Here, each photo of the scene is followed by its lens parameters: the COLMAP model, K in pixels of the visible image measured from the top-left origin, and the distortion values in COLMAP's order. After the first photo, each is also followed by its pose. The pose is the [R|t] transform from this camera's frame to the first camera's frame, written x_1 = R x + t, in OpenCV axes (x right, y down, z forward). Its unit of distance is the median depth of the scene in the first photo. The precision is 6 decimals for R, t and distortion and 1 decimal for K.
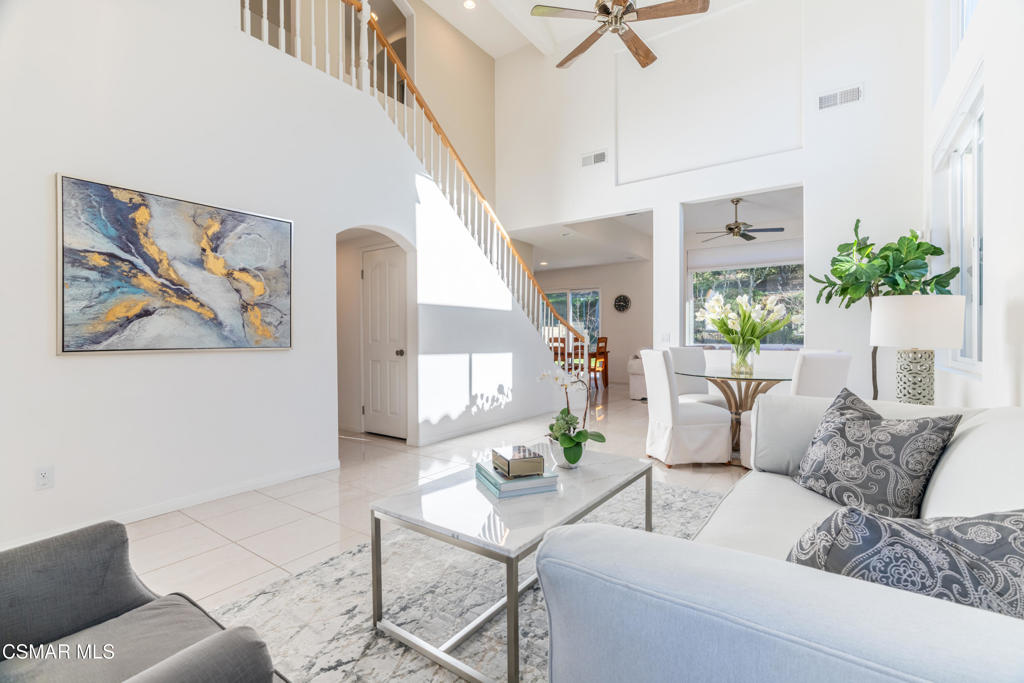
lens RADIAL K [[457.8, 0, 512.0], [0, 457.8, 341.5], [0, 0, 1]] dist [-0.022904, 0.000164]
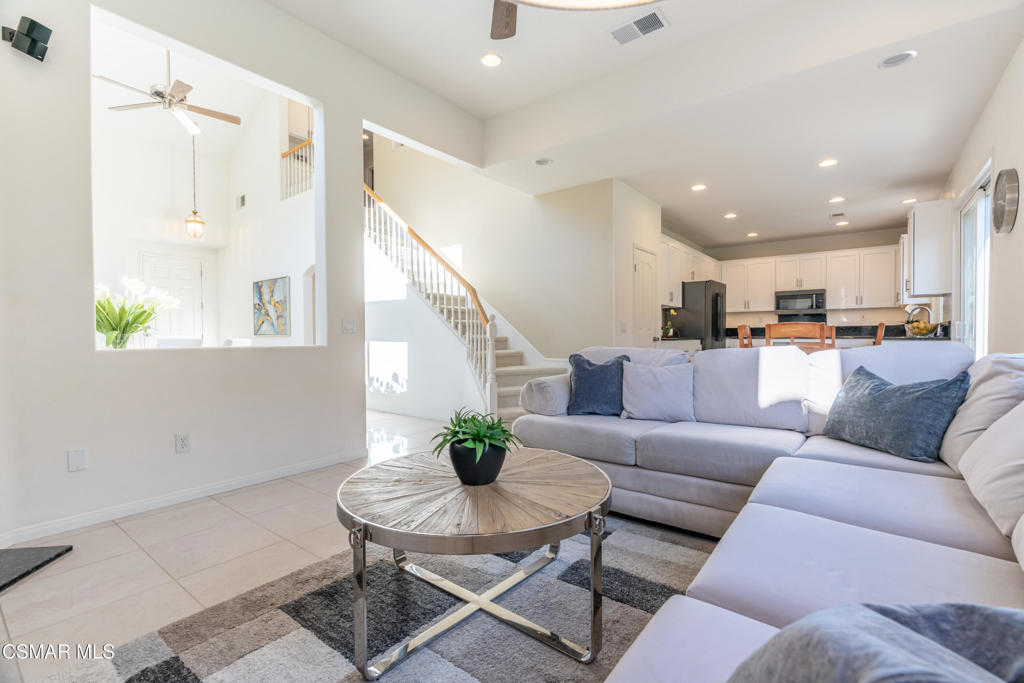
lens RADIAL K [[457.8, 0, 512.0], [0, 457.8, 341.5], [0, 0, 1]] dist [-0.022904, 0.000164]
pose [[-0.035599, 0.013987, -0.999268, 0.994359], [0.001526, 0.999902, 0.013942, 0.010385], [0.999365, -0.001028, -0.035617, 1.310105]]
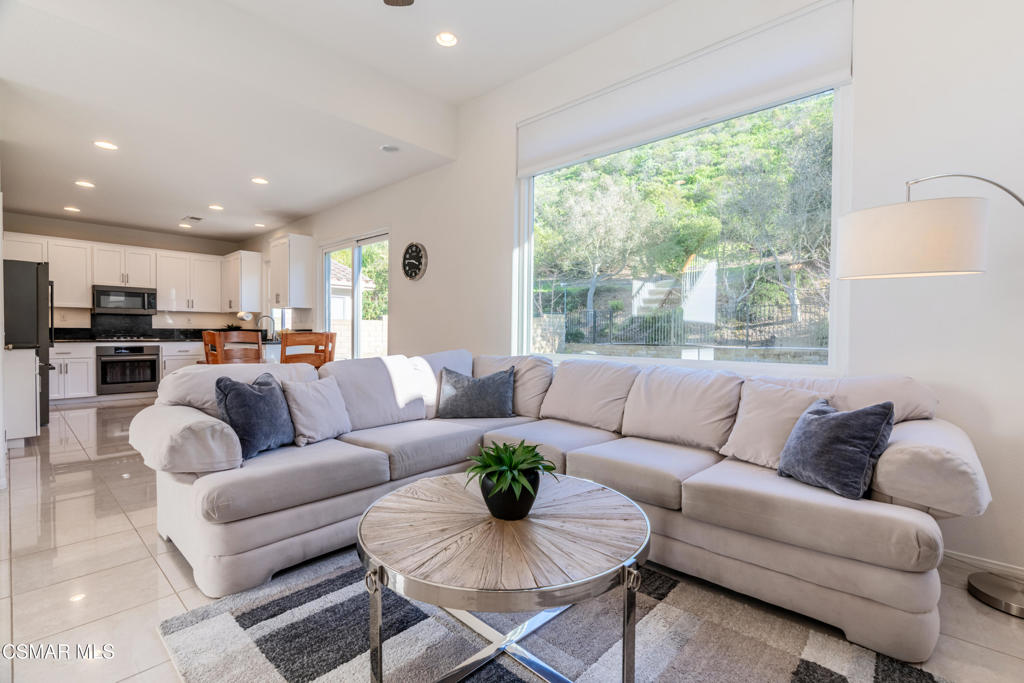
lens RADIAL K [[466.9, 0, 512.0], [0, 466.9, 341.5], [0, 0, 1]] dist [0.000170, -0.000156]
pose [[0.992832, 0.010547, -0.119051, 0.741265], [-0.009175, 0.999885, 0.012063, -0.004139], [0.119164, -0.010884, 0.992815, 1.000551]]
